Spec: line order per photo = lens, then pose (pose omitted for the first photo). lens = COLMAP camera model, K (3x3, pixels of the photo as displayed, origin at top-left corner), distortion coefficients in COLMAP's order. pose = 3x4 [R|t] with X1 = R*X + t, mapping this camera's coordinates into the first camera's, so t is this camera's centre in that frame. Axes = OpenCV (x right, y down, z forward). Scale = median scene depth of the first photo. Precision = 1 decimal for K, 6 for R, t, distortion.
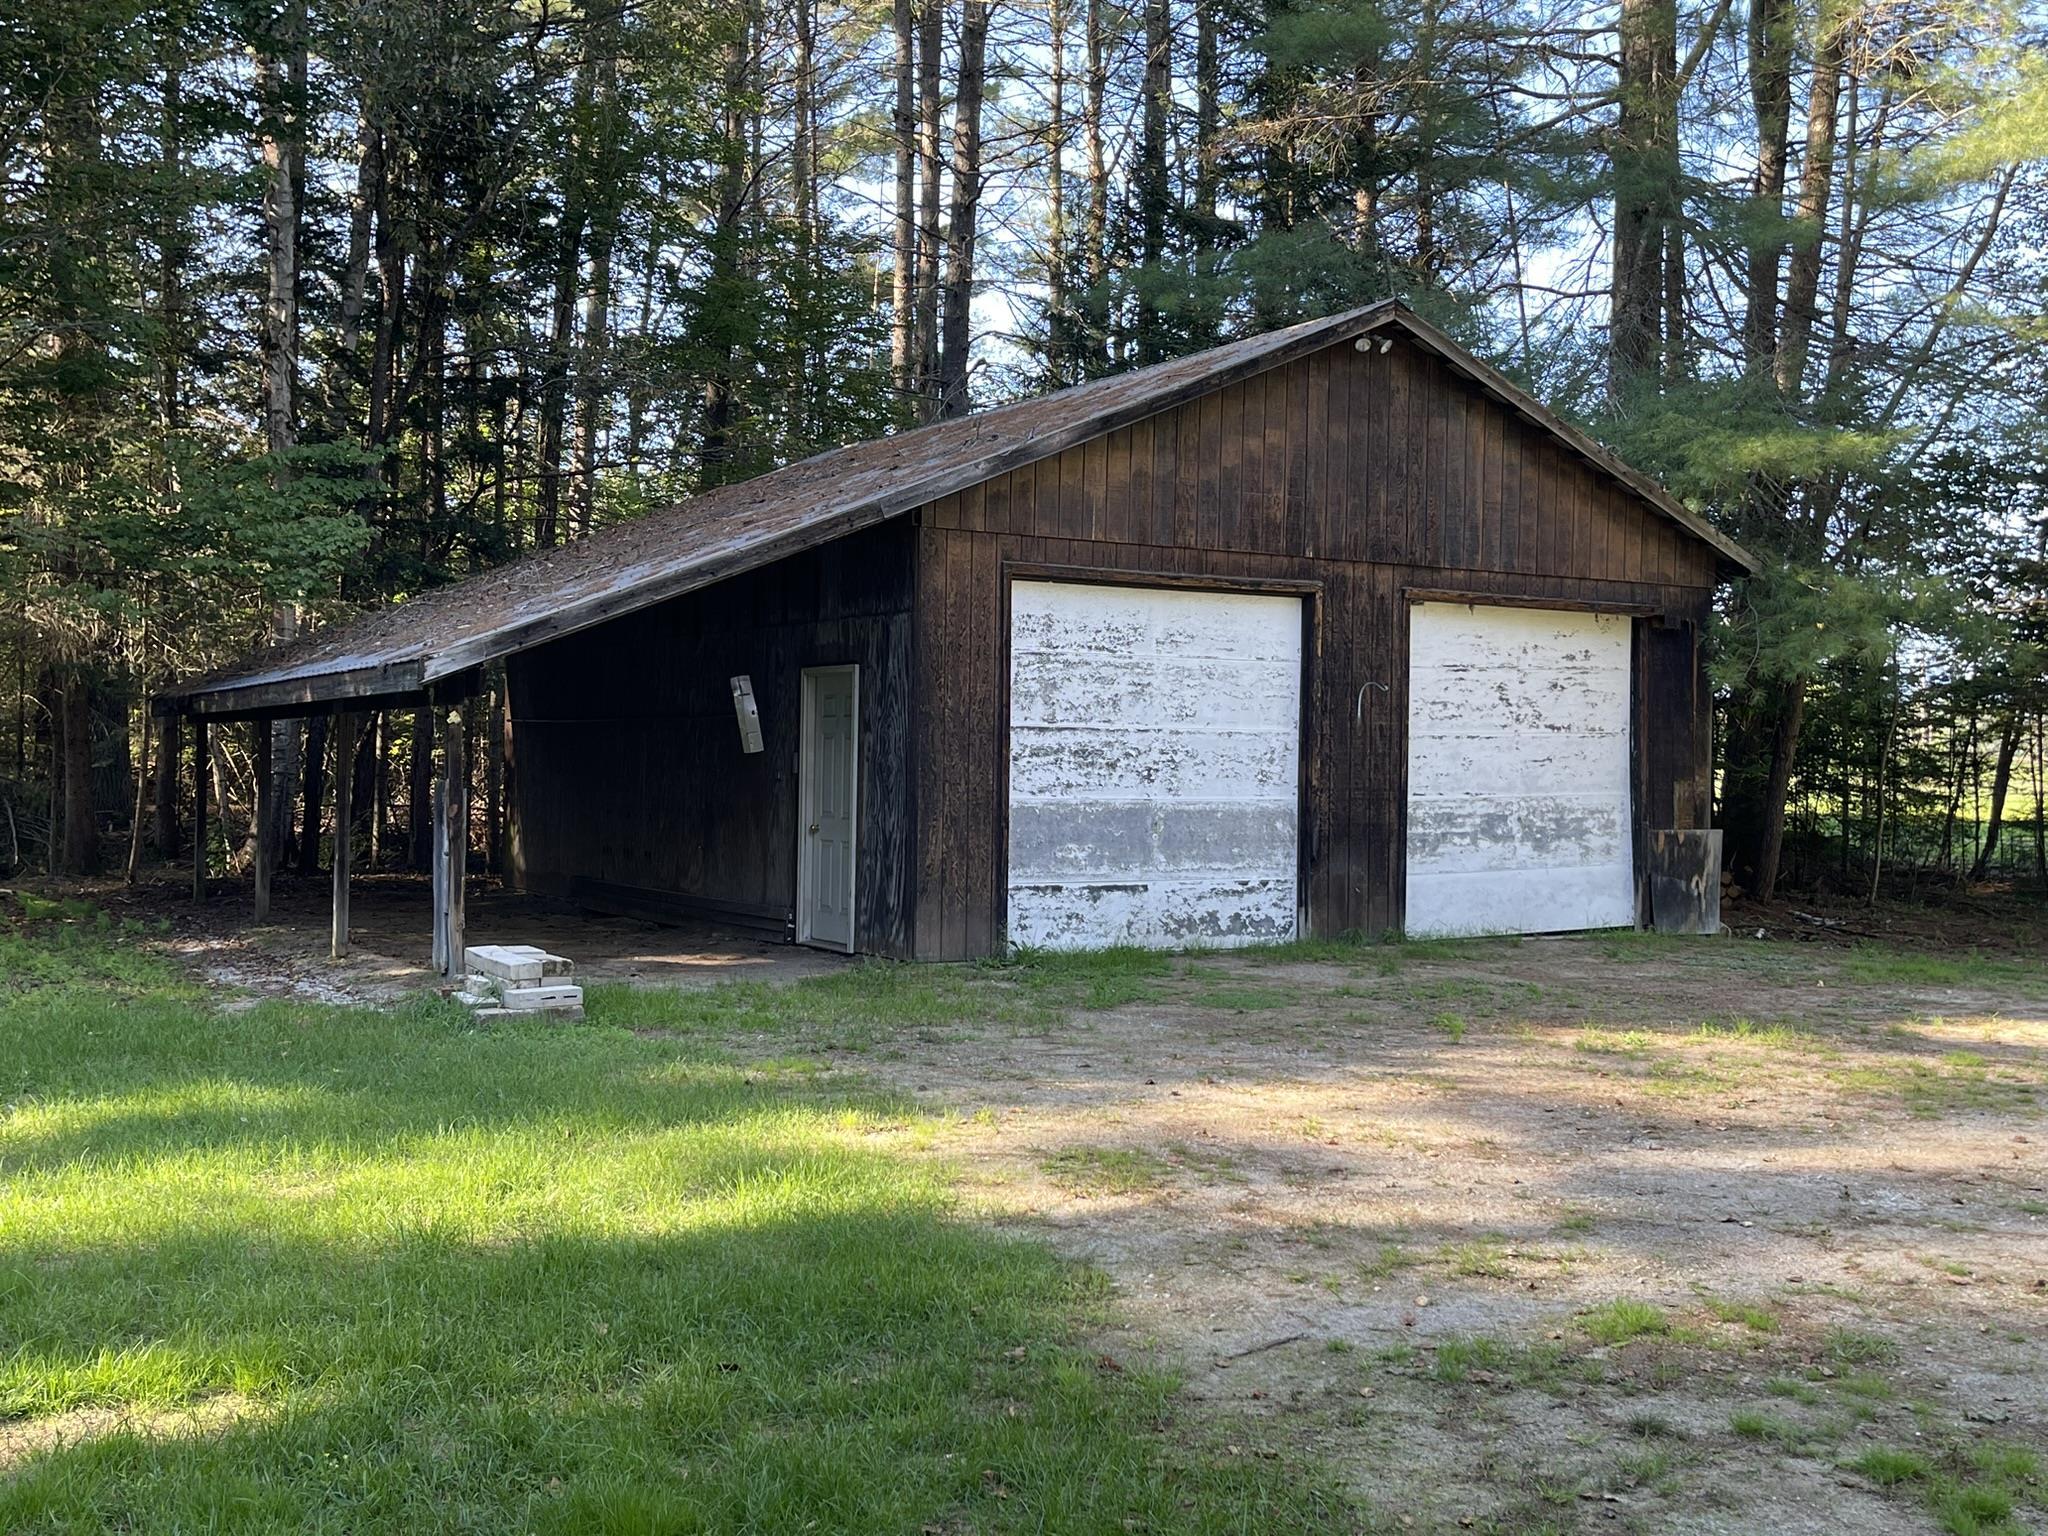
lens RADIAL K [[2098.0, 0, 1024.0], [0, 2098.0, 768.0], [0, 0, 1]] dist [0.080062, -0.023239]
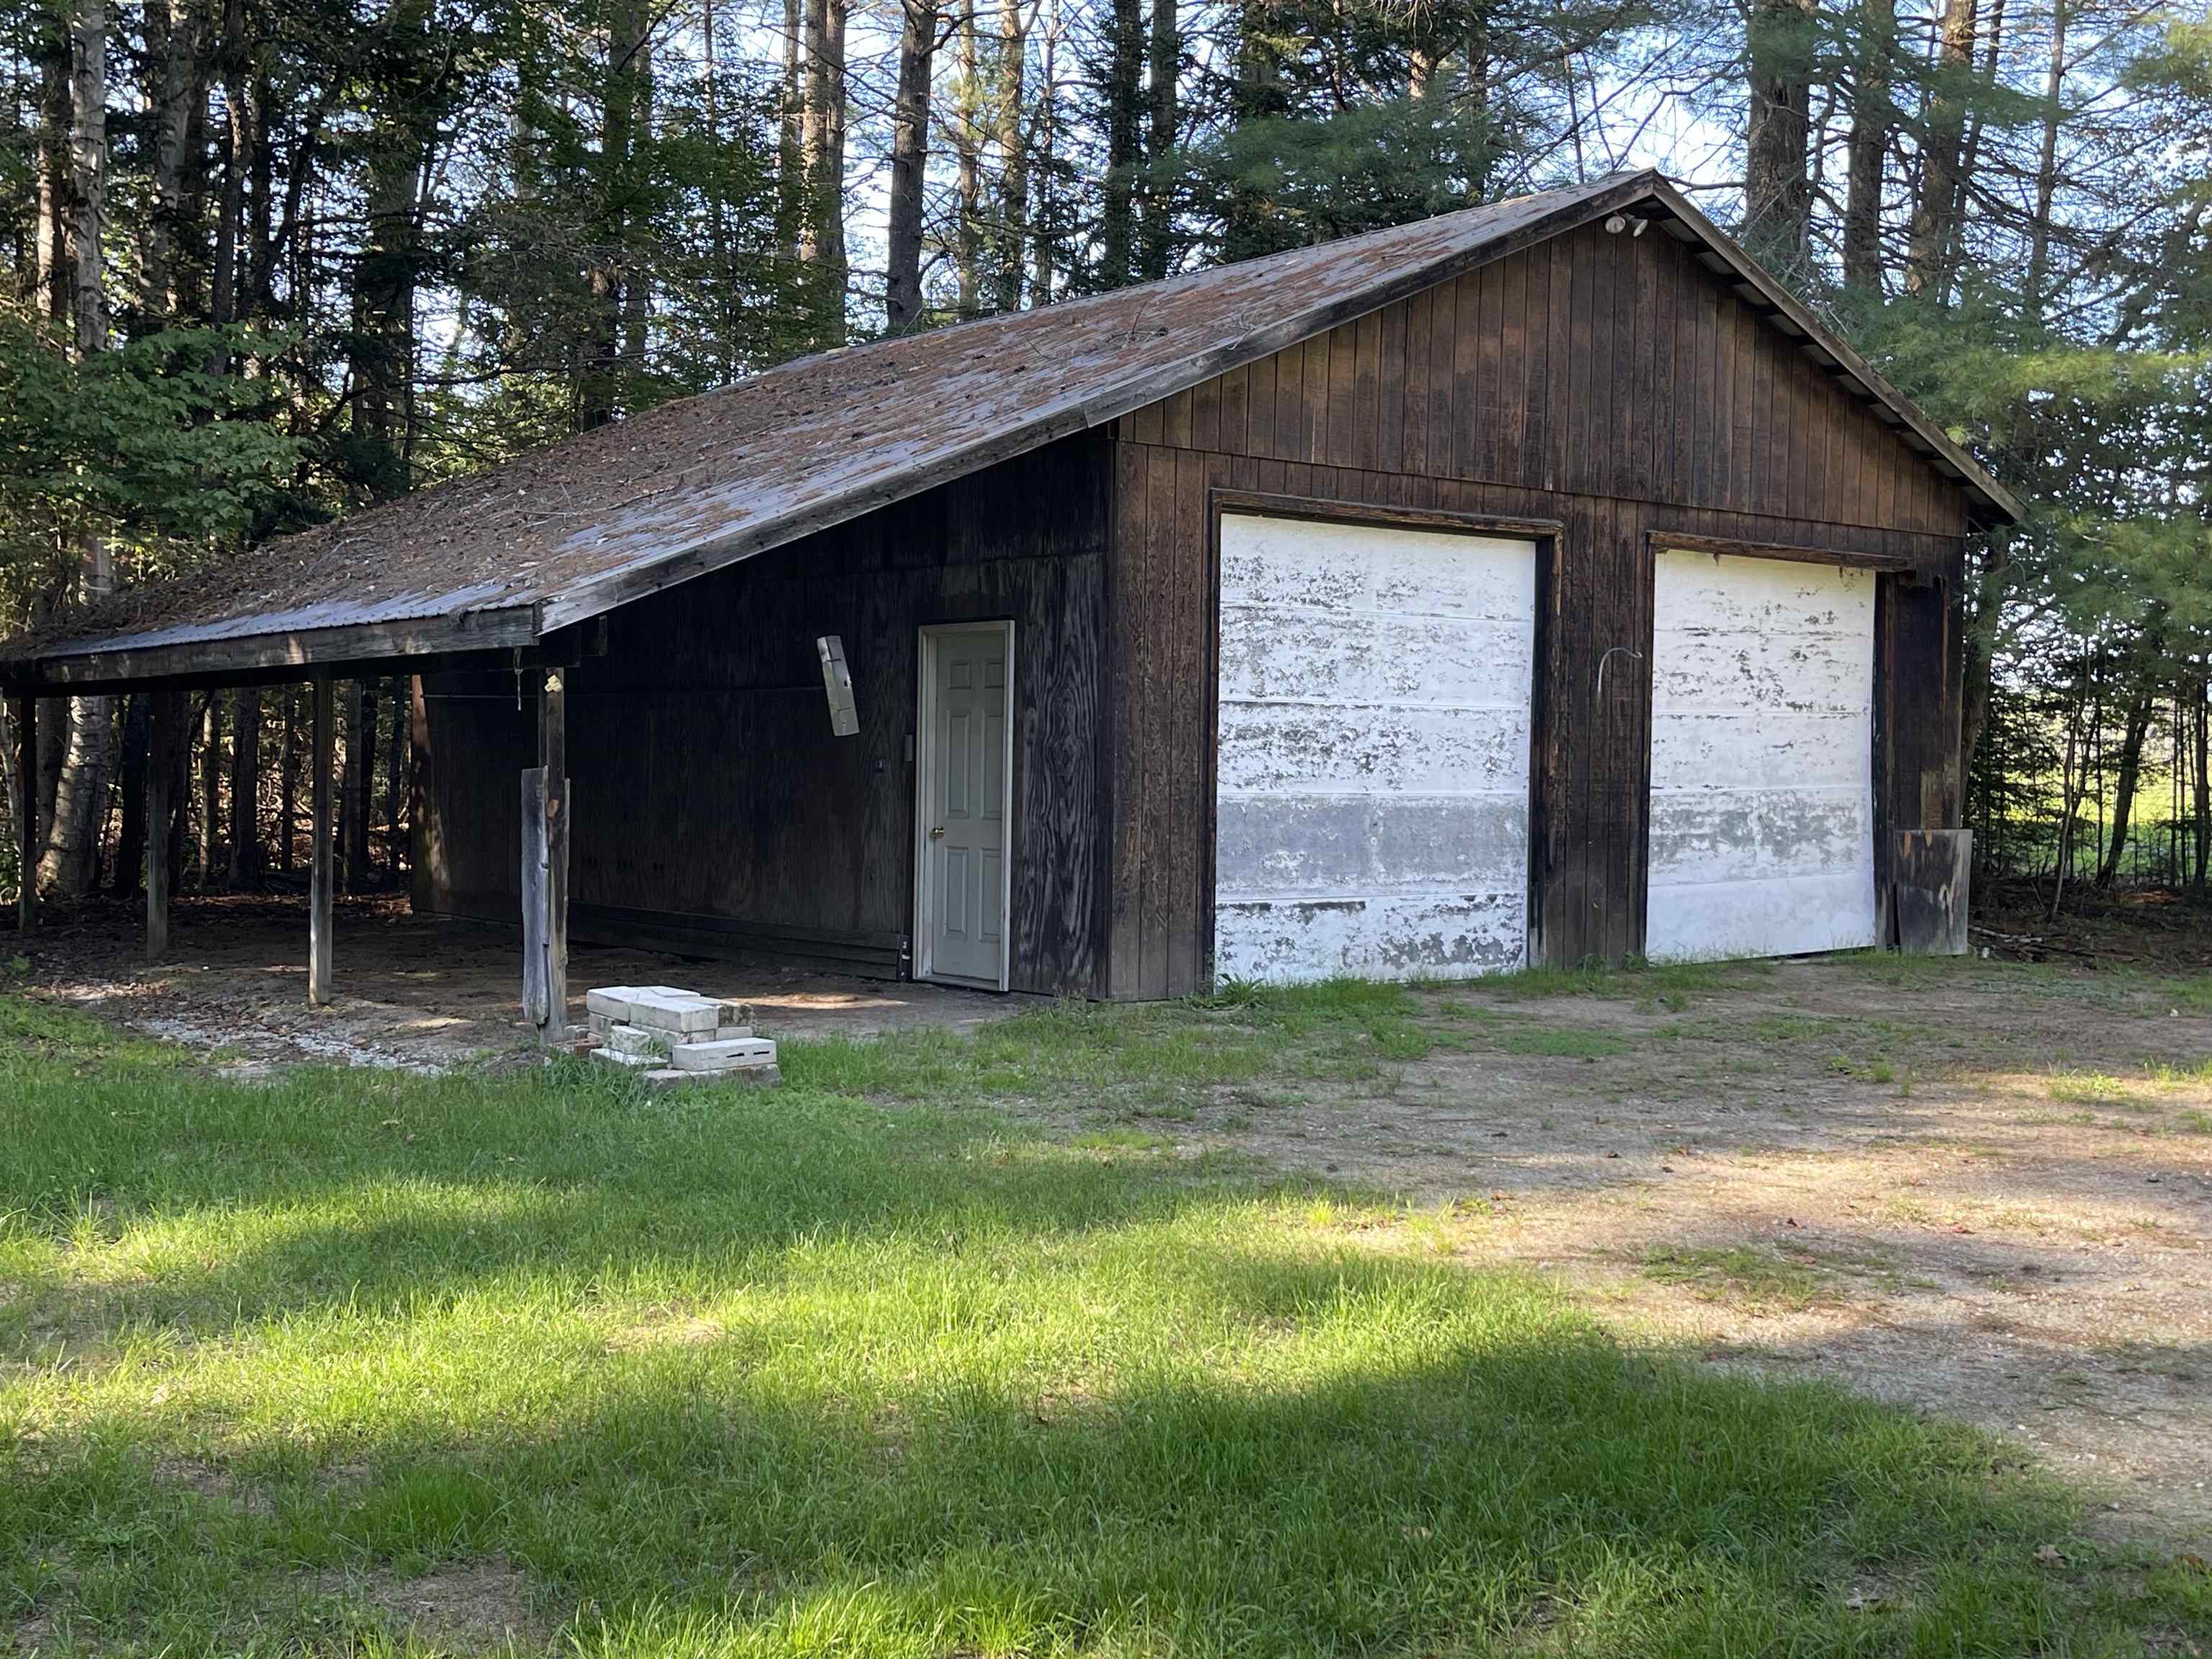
lens RADIAL K [[2489.0, 0, 1103.2], [0, 2489.0, 856.1], [0, 0, 1]] dist [0.050560, -0.006799]
pose [[0.991735, -0.005271, 0.128194, -0.156939], [0.000633, 0.999345, 0.036194, 0.004270], [-0.128301, -0.035814, 0.991088, 0.077028]]
